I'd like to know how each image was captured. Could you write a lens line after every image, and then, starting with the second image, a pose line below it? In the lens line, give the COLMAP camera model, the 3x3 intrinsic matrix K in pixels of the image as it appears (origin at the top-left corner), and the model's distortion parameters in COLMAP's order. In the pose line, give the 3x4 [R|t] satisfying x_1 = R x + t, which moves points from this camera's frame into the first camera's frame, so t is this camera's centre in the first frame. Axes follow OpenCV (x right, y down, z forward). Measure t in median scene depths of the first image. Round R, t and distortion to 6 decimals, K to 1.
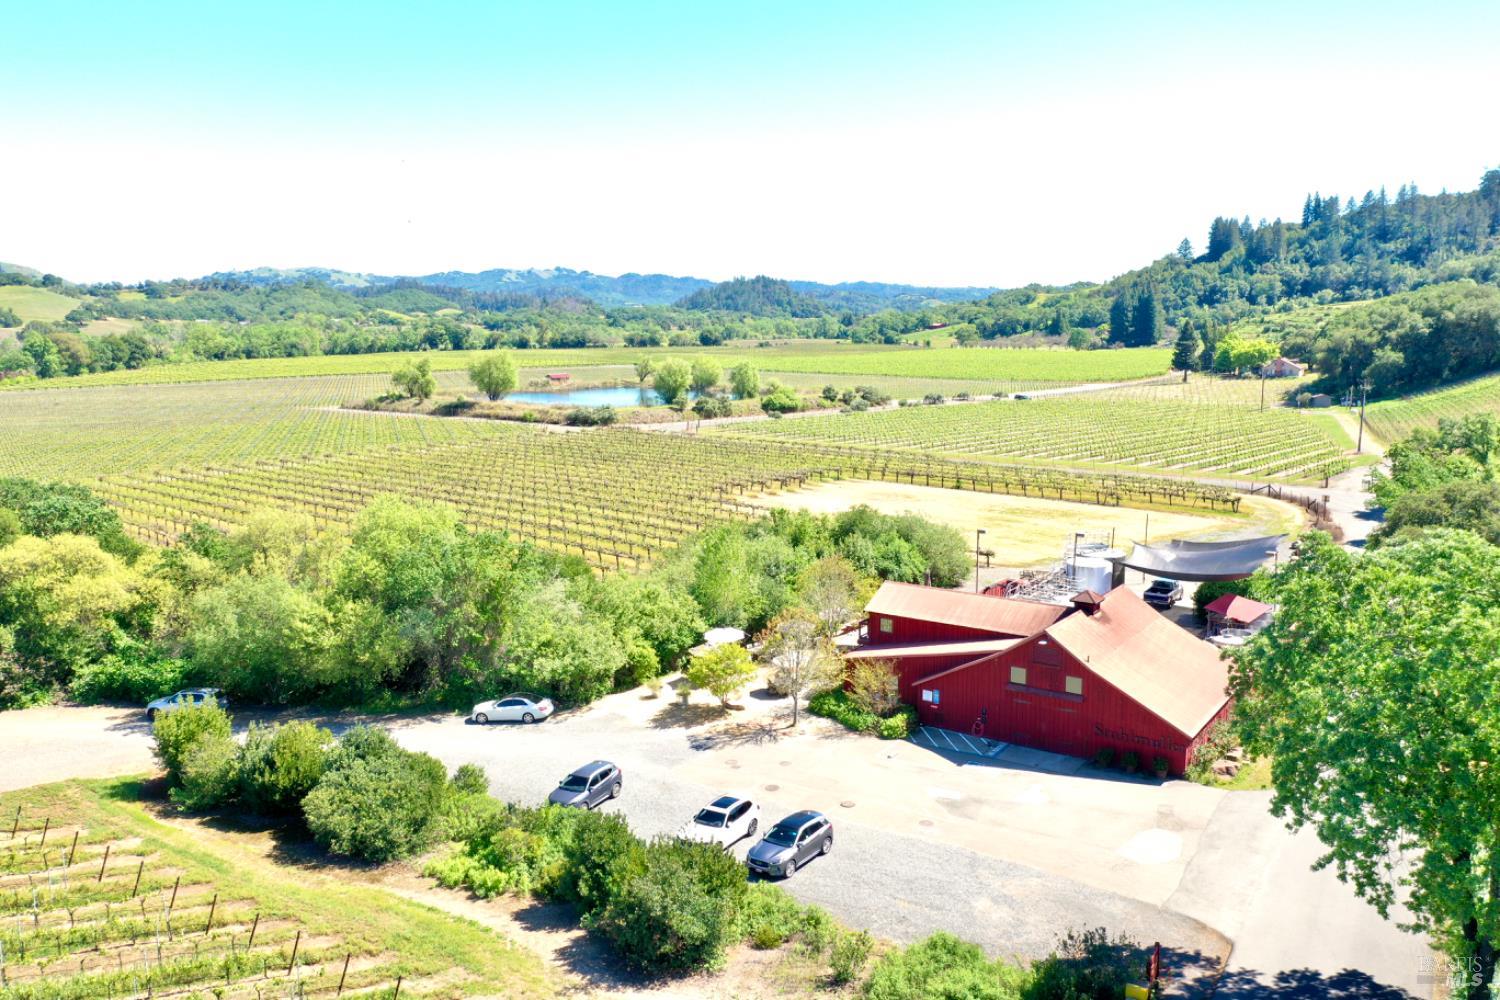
lens RADIAL K [[1182.8, 0, 750.0], [0, 1182.8, 500.0], [0, 0, 1]] dist [0.000598, -0.005707]
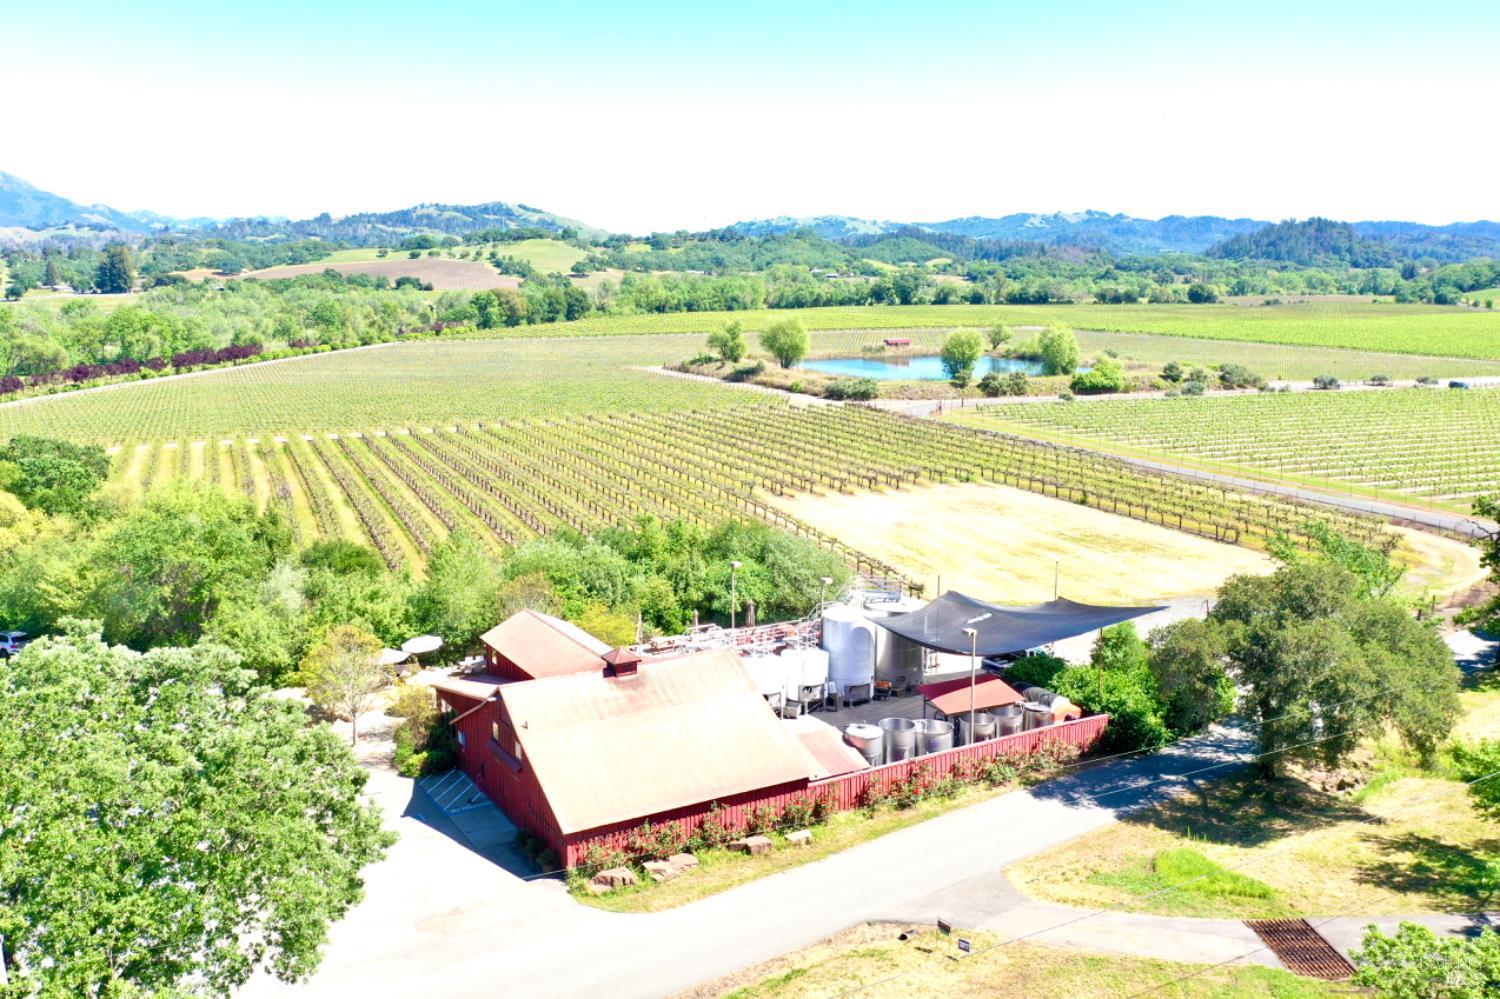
lens RADIAL K [[1268.7, 0, 697.4], [0, 1268.7, 479.7], [0, 0, 1]] dist [-0.000101, -0.002524]
pose [[0.897343, 0.073534, -0.435164, 0.101051], [-0.067365, 0.997289, 0.029610, -0.010917], [0.436162, 0.002745, 0.899864, 0.024733]]
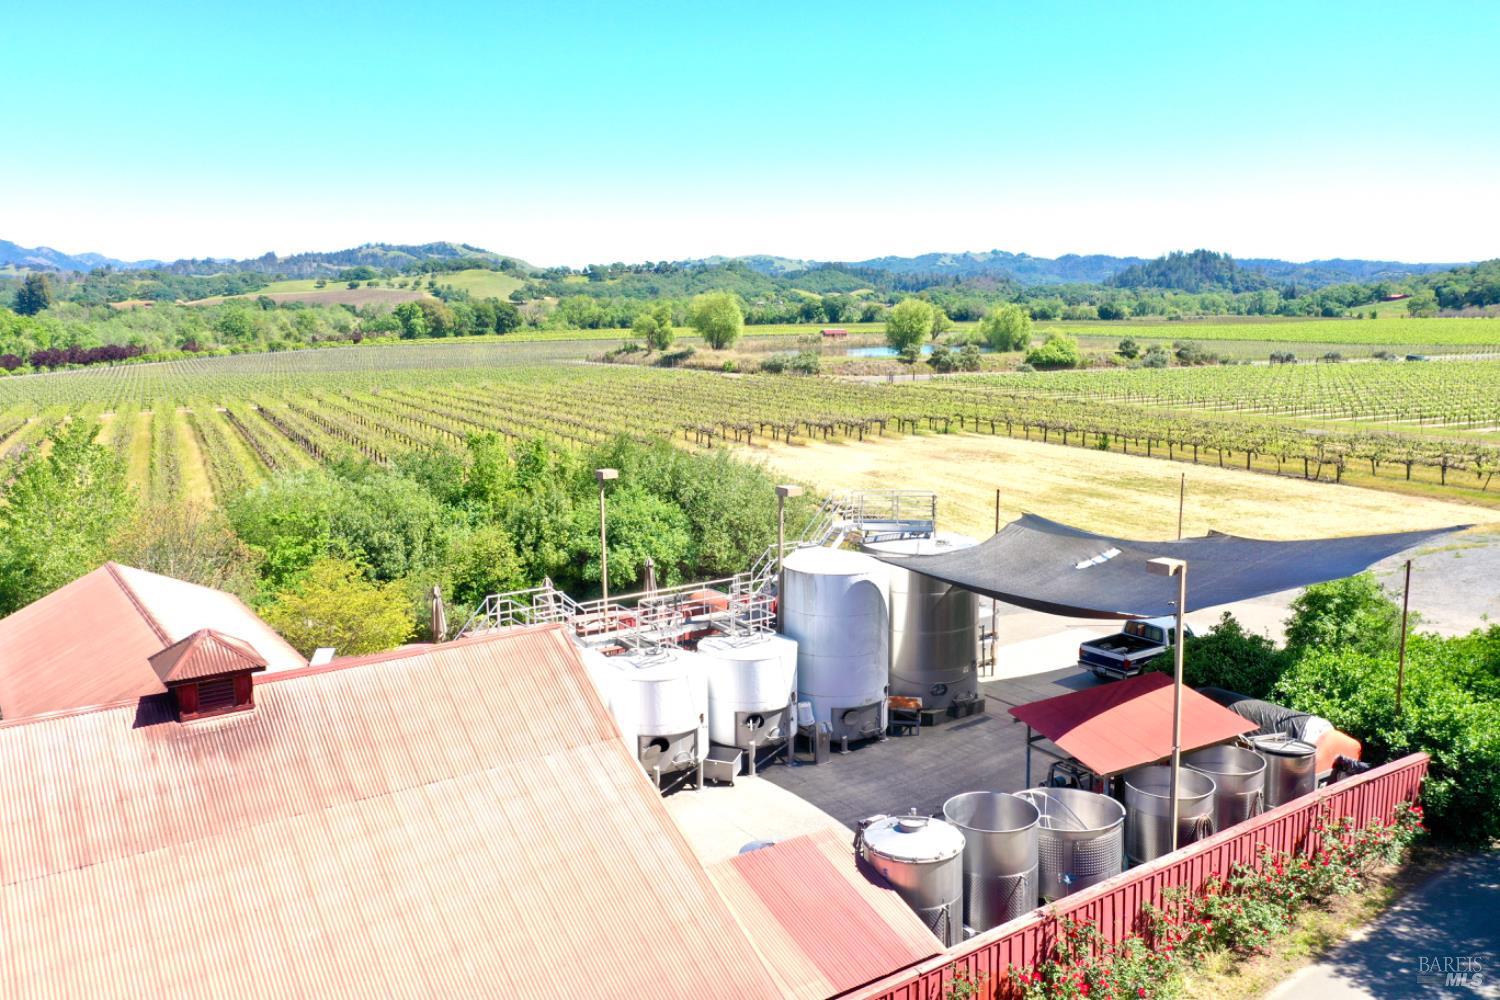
lens RADIAL K [[1182.8, 0, 750.0], [0, 1182.8, 500.0], [0, 0, 1]] dist [0.000598, -0.005707]
pose [[0.934964, 0.051305, -0.351012, 0.070573], [-0.047033, 0.998679, 0.020692, 0.004272], [0.351610, -0.002837, 0.936142, 0.106354]]
